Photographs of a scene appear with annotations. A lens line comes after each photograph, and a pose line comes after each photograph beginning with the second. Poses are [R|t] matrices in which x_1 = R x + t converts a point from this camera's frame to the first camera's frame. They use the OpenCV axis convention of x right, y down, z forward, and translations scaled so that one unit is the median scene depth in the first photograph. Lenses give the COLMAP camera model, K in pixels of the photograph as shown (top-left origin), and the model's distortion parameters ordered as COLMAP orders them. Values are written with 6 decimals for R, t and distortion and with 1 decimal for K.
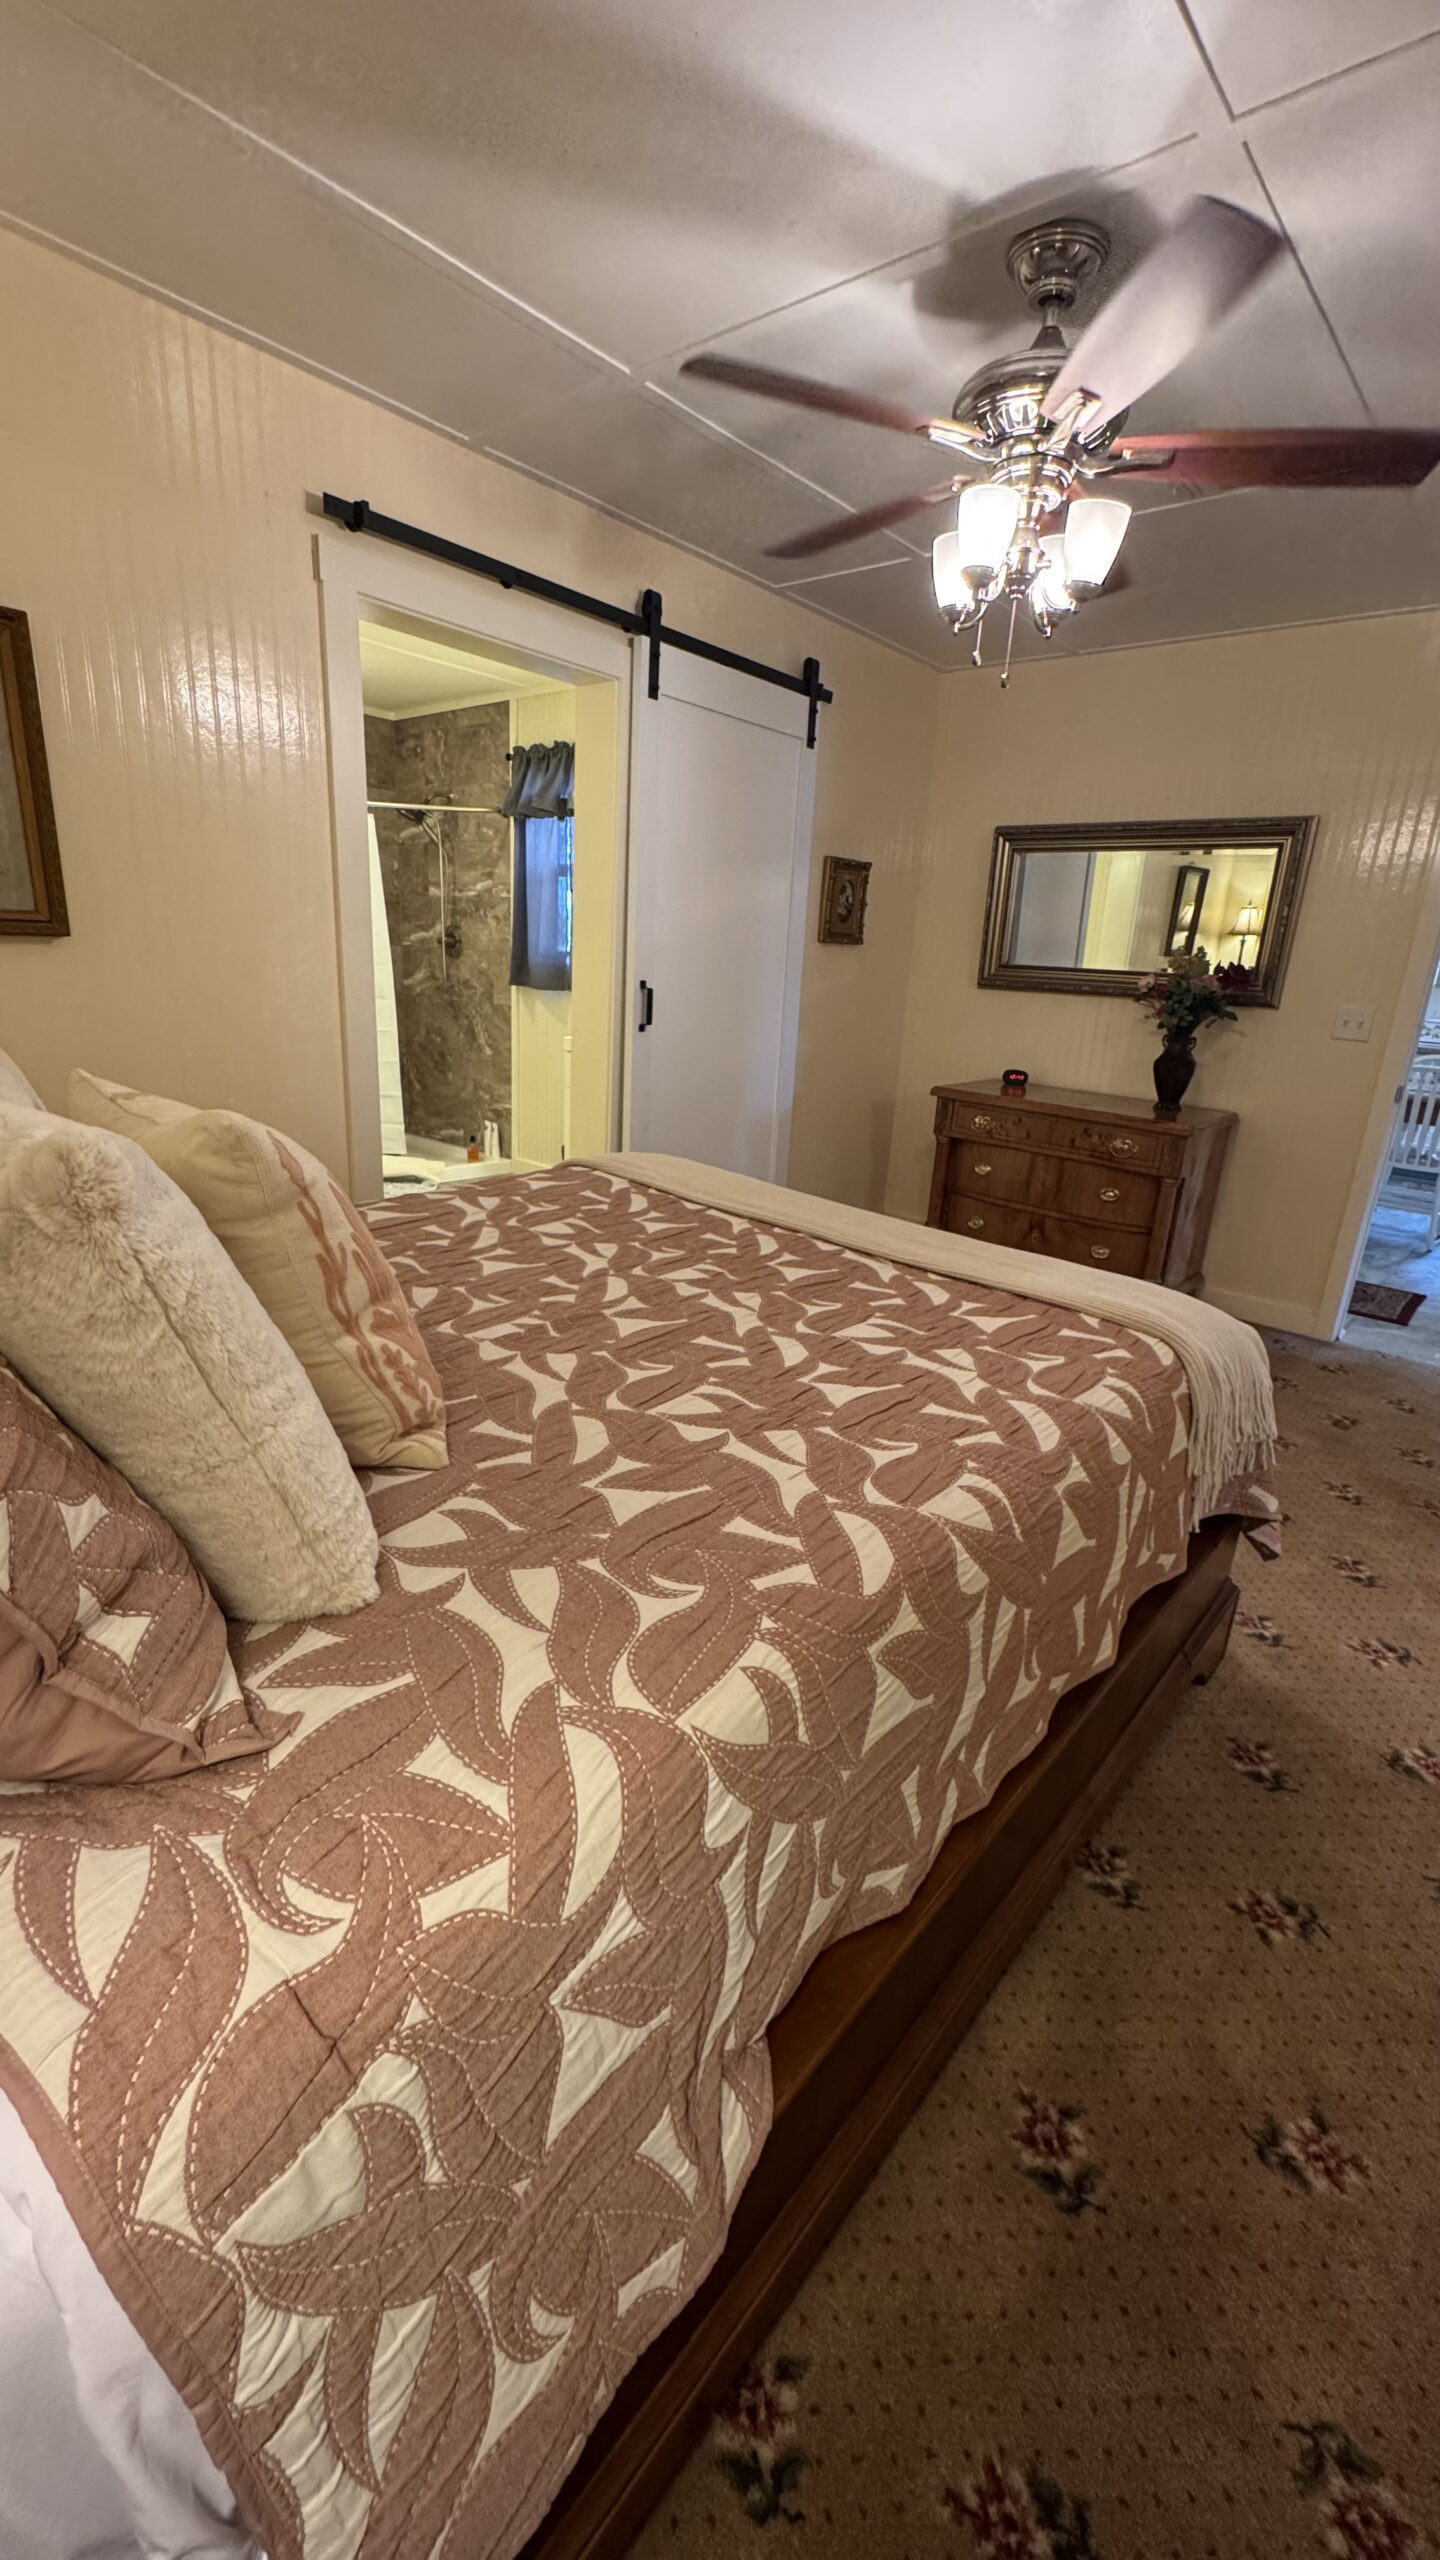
lens RADIAL K [[1032.5, 0, 721.3], [0, 1032.5, 1285.1], [0, 0, 1]] dist [-0.002104, 0.000769]
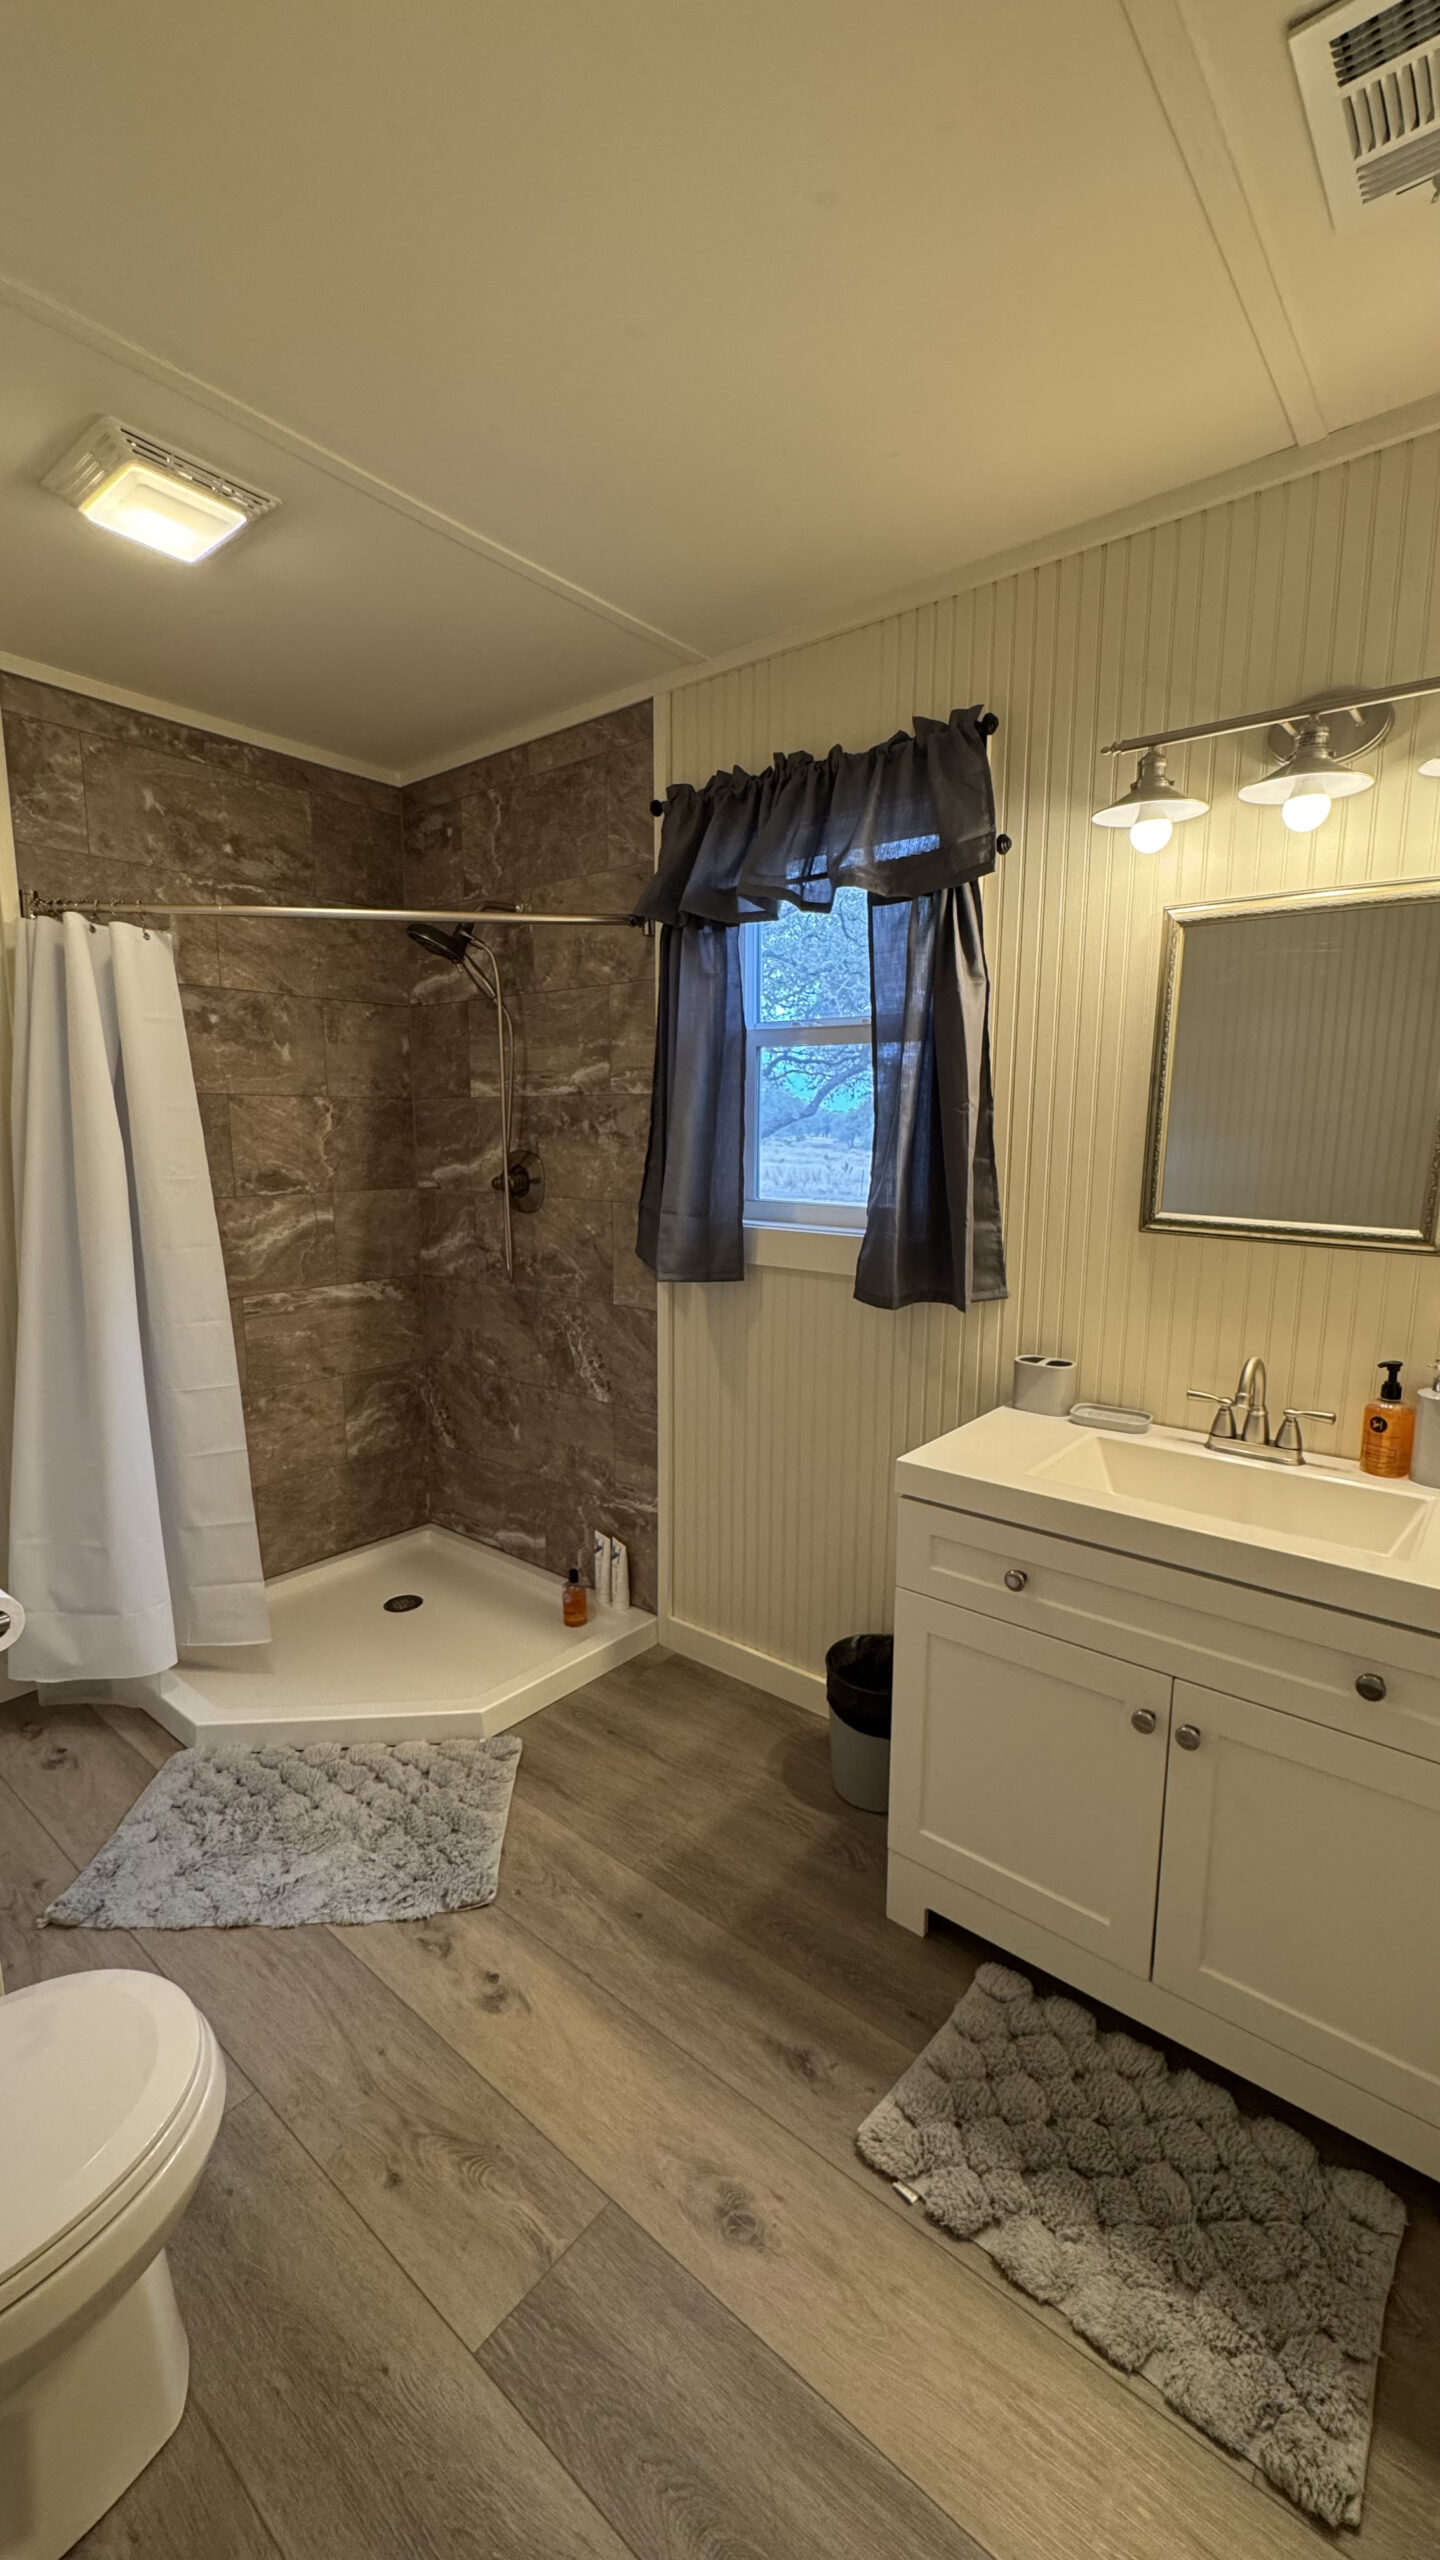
lens RADIAL K [[1032.5, 0, 716.2], [0, 1032.5, 1282.4], [0, 0, 1]] dist [-0.002104, 0.000769]
pose [[0.998218, -0.056744, 0.018473, -0.179115], [0.058899, 0.986604, -0.152127, -0.203723], [-0.009594, 0.152944, 0.988188, 0.511257]]
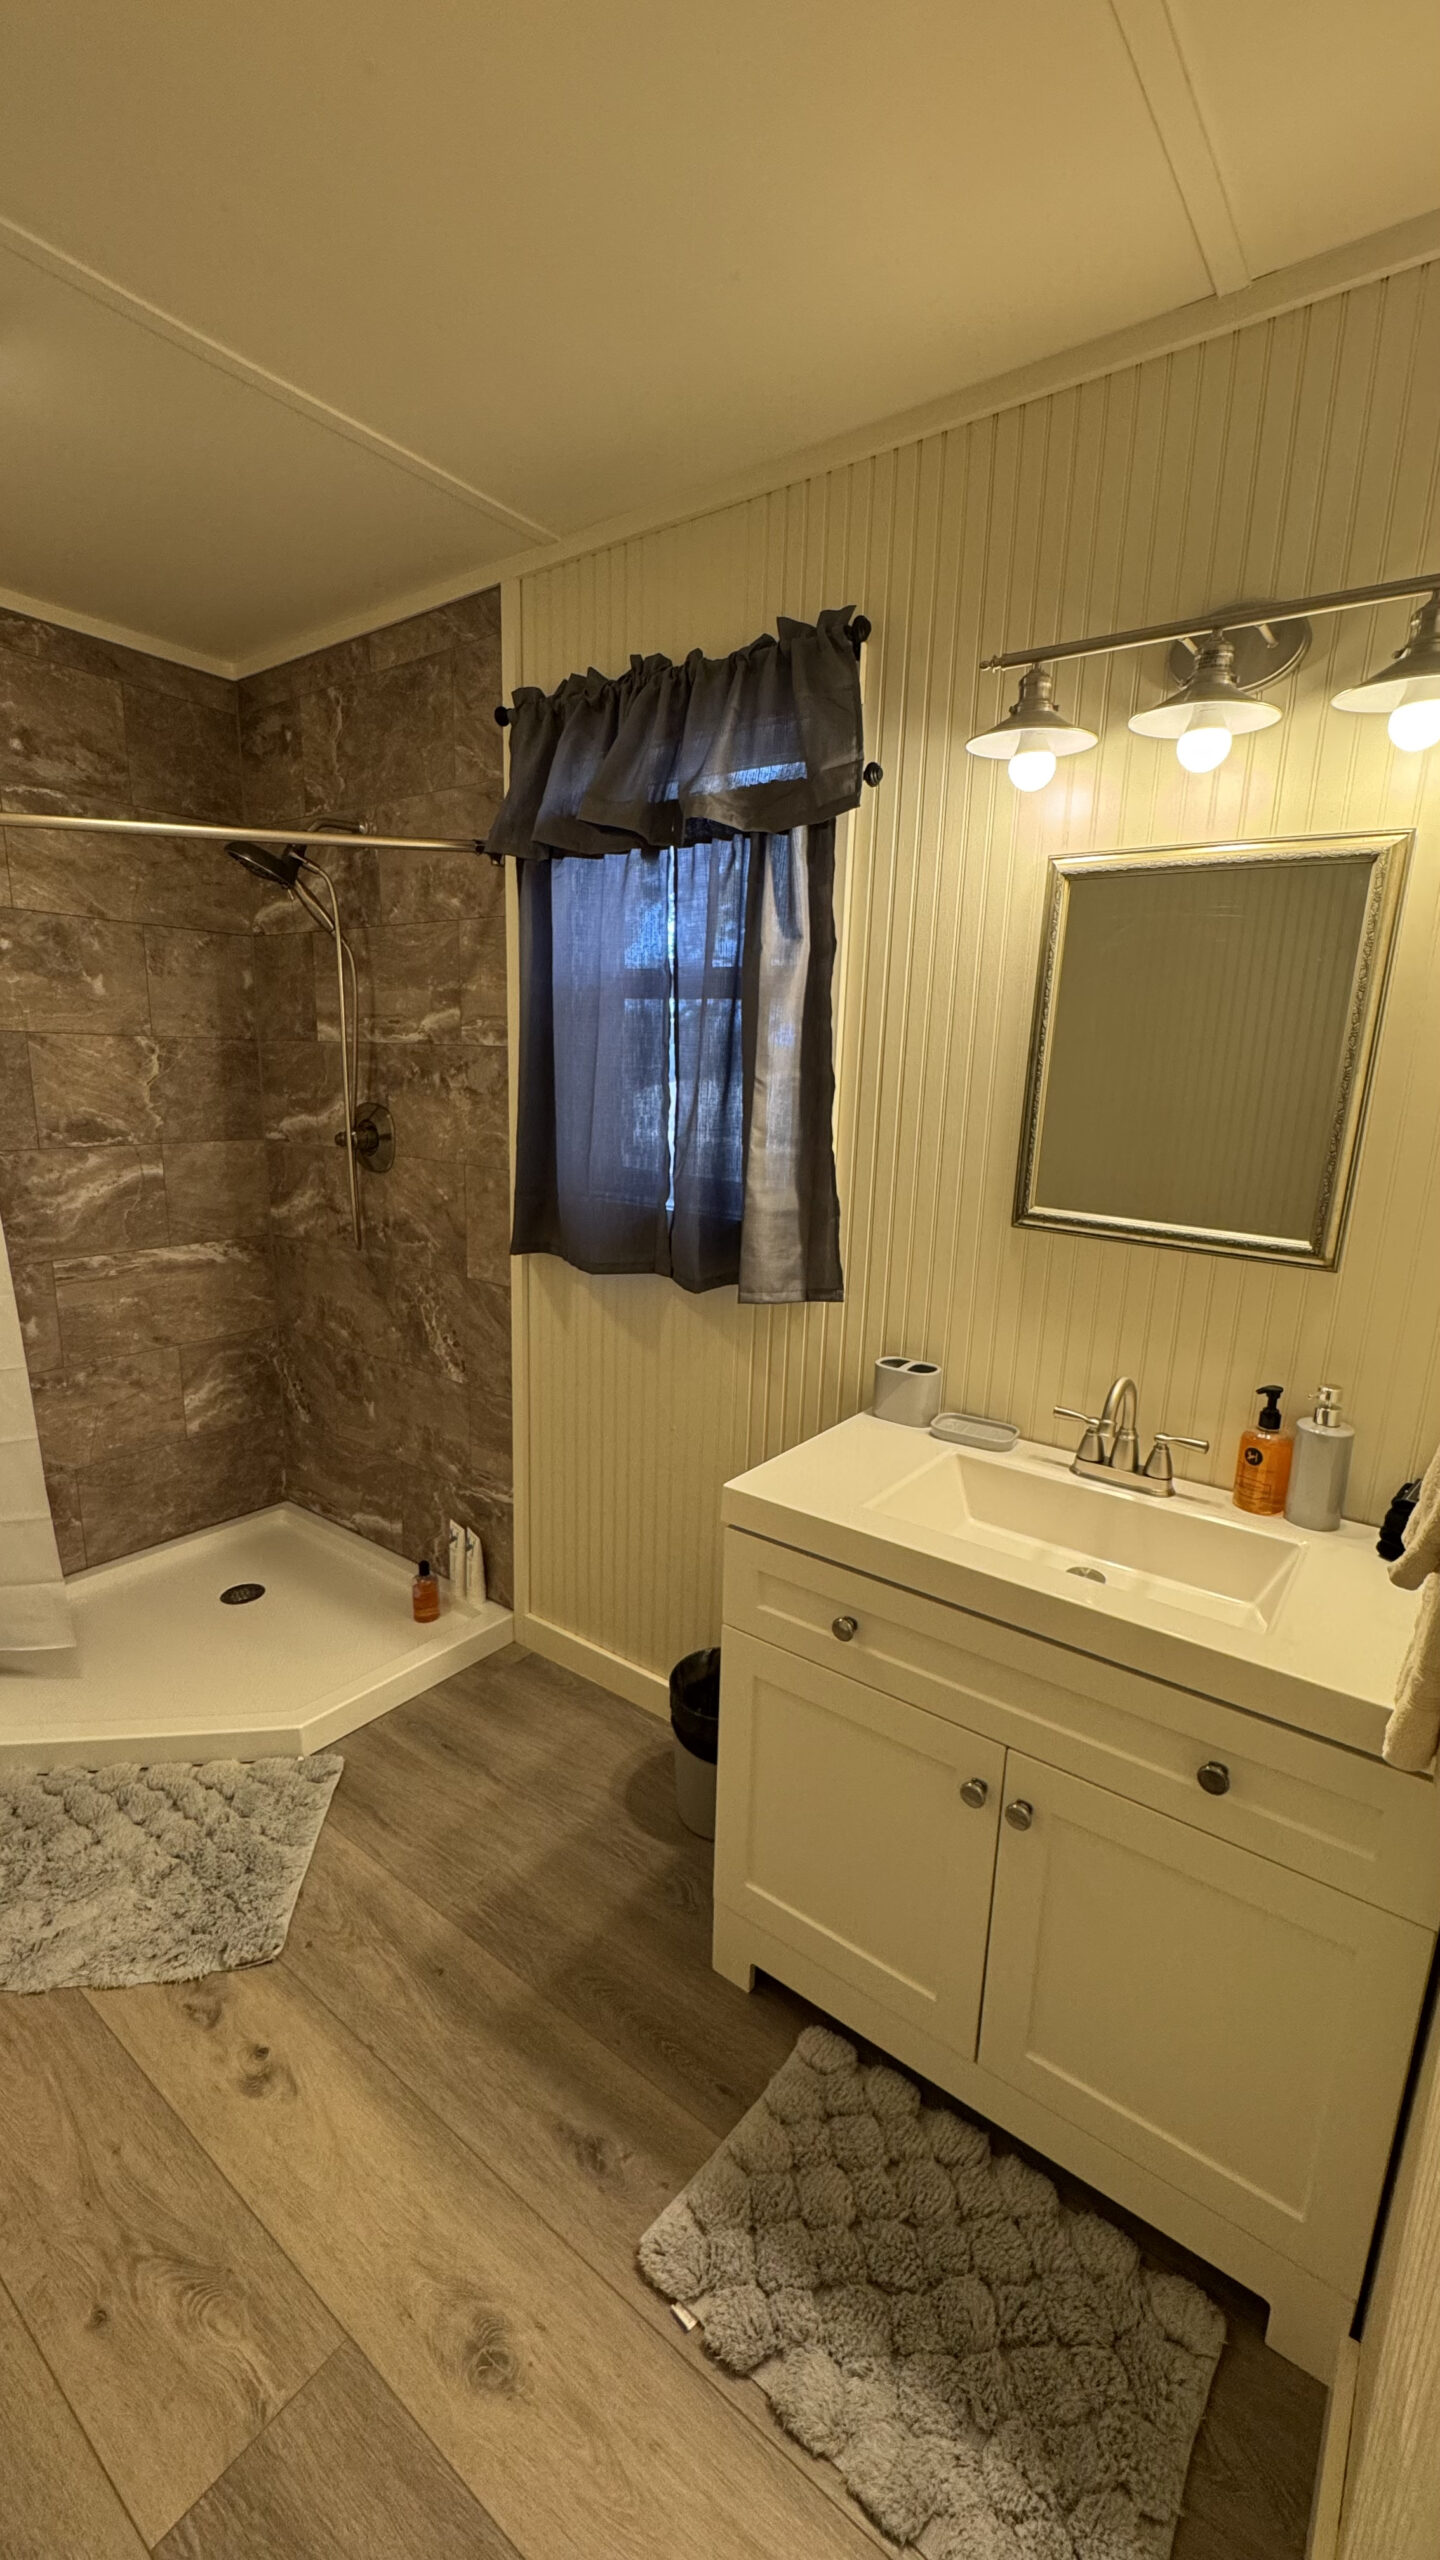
lens RADIAL K [[1032.5, 0, 719.4], [0, 1032.5, 1281.7], [0, 0, 1]] dist [-0.002104, 0.000769]
pose [[0.997151, -0.040929, 0.063368, -0.139360], [0.046475, 0.994977, -0.088667, -0.224207], [-0.059420, 0.091359, 0.994044, 0.547477]]
